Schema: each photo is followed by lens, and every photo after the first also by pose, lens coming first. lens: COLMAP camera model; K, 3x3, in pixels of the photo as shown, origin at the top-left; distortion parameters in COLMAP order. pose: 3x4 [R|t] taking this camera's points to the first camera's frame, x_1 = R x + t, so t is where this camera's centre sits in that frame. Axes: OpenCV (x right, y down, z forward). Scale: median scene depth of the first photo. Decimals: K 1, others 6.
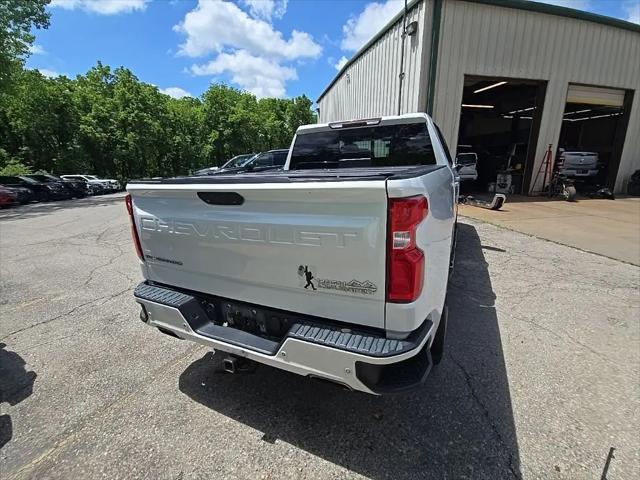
lens RADIAL K [[288.1, 0, 321.3], [0, 288.1, 233.8], [0, 0, 1]] dist [0.013754, -0.009636]
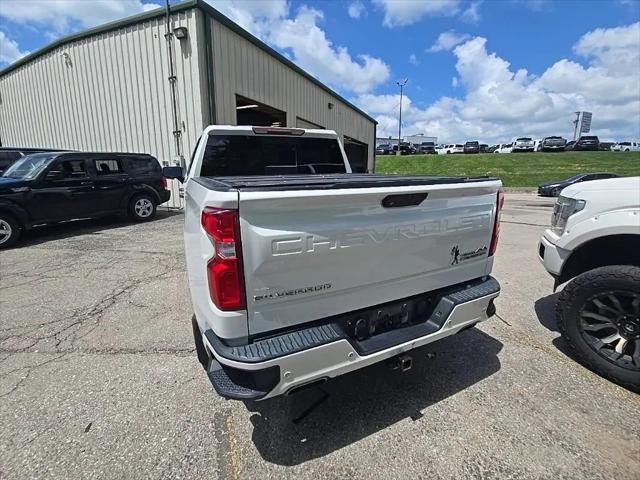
lens RADIAL K [[288.1, 0, 321.7], [0, 288.1, 235.6], [0, 0, 1]] dist [0.013754, -0.009636]
pose [[0.623022, -0.148197, 0.768038, -0.640199], [0.171522, 0.983874, 0.050708, -0.048344], [-0.763167, 0.100143, 0.638394, 0.279419]]
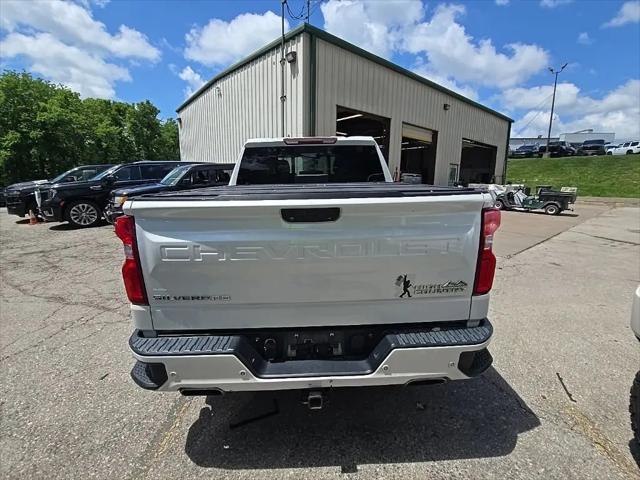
lens RADIAL K [[288.1, 0, 321.1], [0, 288.1, 234.3], [0, 0, 1]] dist [0.013754, -0.009636]
pose [[0.886886, -0.068193, 0.456927, -0.353920], [0.091682, 0.995354, -0.029403, -0.015506], [-0.452800, 0.067969, 0.889018, 0.087242]]
